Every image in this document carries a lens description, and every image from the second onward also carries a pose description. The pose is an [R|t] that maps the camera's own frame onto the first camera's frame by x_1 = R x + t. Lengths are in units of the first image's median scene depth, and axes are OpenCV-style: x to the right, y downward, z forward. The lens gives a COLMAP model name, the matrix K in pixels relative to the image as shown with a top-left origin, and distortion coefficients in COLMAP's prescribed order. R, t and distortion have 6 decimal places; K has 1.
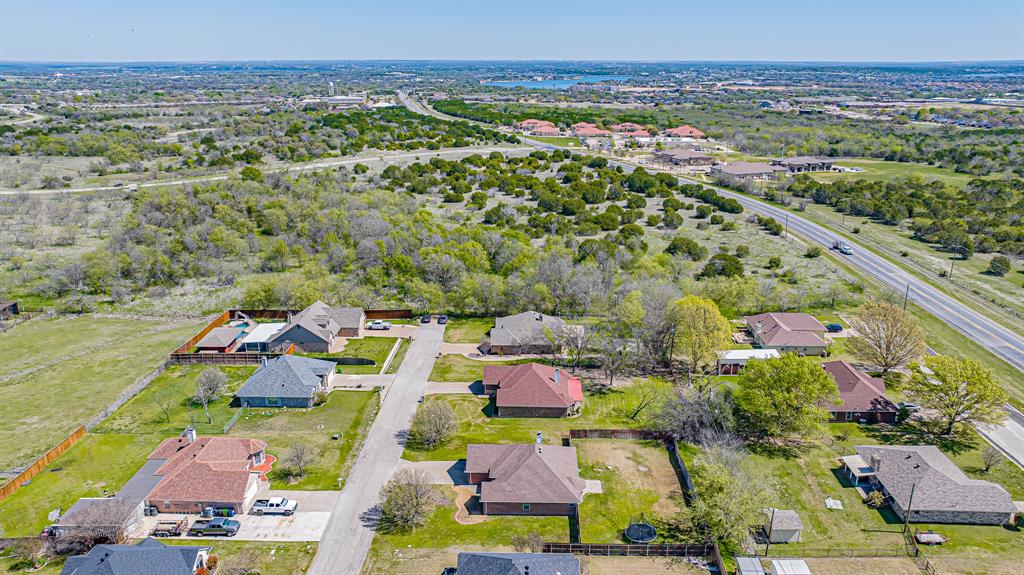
lens RADIAL K [[715.9, 0, 512.0], [0, 715.9, 287.5], [0, 0, 1]] dist [-0.012170, -0.005042]
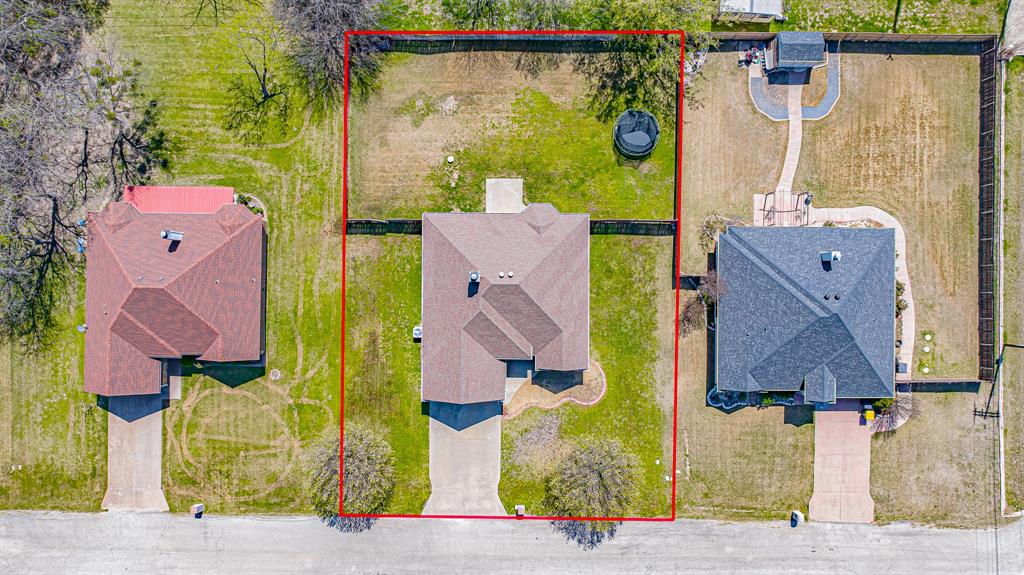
lens RADIAL K [[715.9, 0, 512.0], [0, 715.9, 287.5], [0, 0, 1]] dist [-0.012170, -0.005042]
pose [[-0.024862, -0.999663, 0.007485, 0.022387], [0.298469, -0.000277, 0.954419, -0.278909], [-0.954096, 0.025963, 0.298375, 0.725555]]
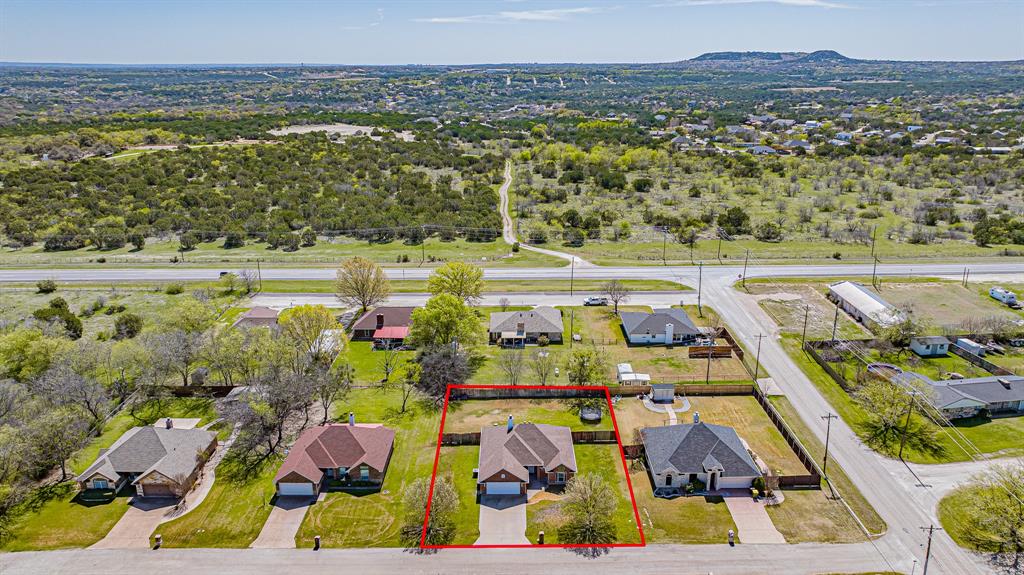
lens RADIAL K [[715.9, 0, 512.0], [0, 715.9, 287.5], [0, 0, 1]] dist [-0.012170, -0.005042]
pose [[-0.031860, -0.295243, 0.954891, -0.825756], [0.300992, 0.908192, 0.290847, -0.250726], [-0.953094, 0.296680, 0.059931, 0.787383]]
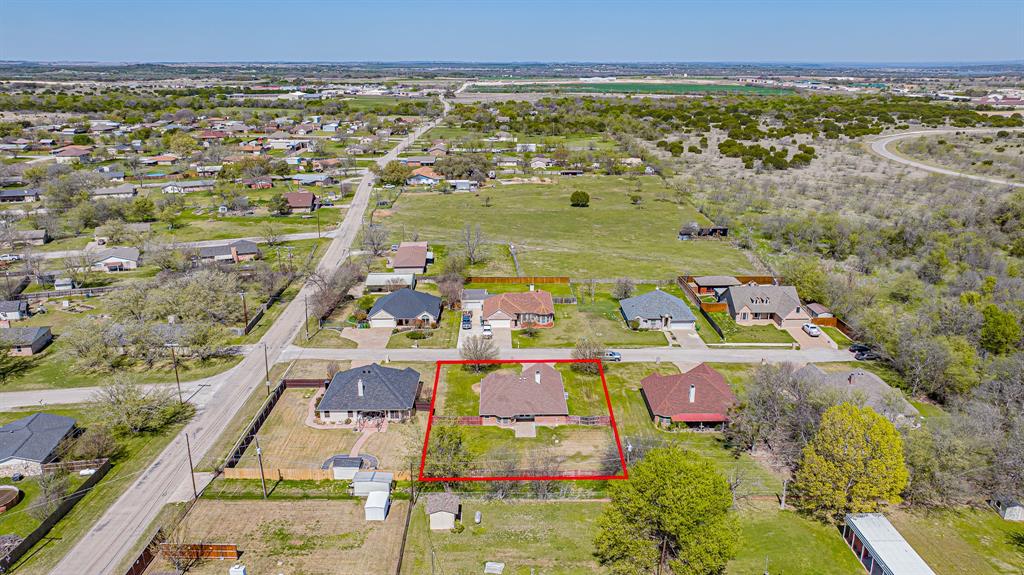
lens RADIAL K [[715.9, 0, 512.0], [0, 715.9, 287.5], [0, 0, 1]] dist [-0.012170, -0.005042]
pose [[0.052217, 0.306831, -0.950331, 0.979415], [-0.300049, 0.912479, 0.278123, -0.206843], [0.952493, 0.270623, 0.139711, 0.684845]]
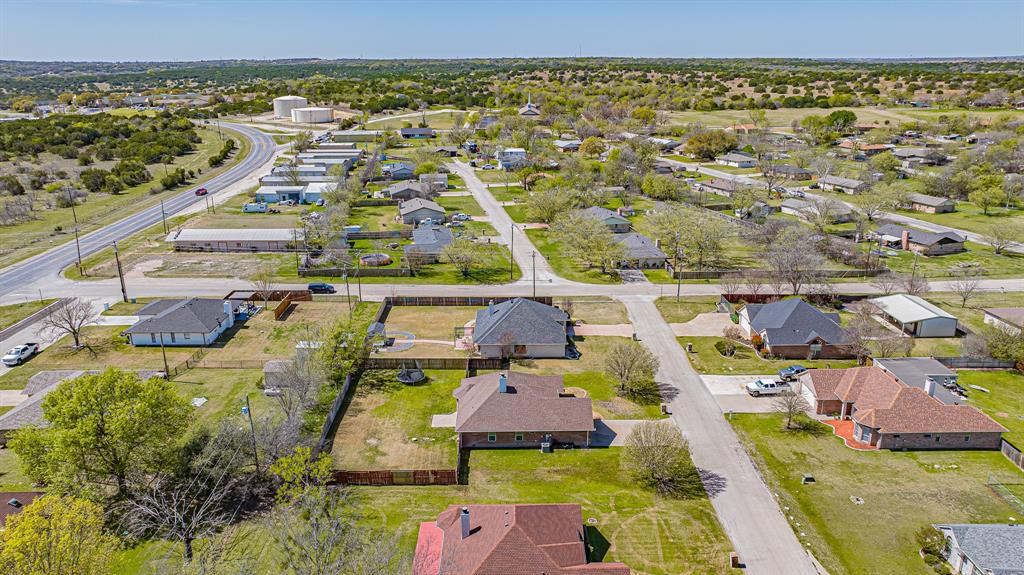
lens RADIAL K [[715.9, 0, 512.0], [0, 715.9, 287.5], [0, 0, 1]] dist [-0.012170, -0.005042]
pose [[-0.999040, 0.021776, -0.038004, 0.051111], [-0.003886, 0.820165, 0.572114, -0.316746], [0.043628, 0.571712, -0.819293, 1.454211]]
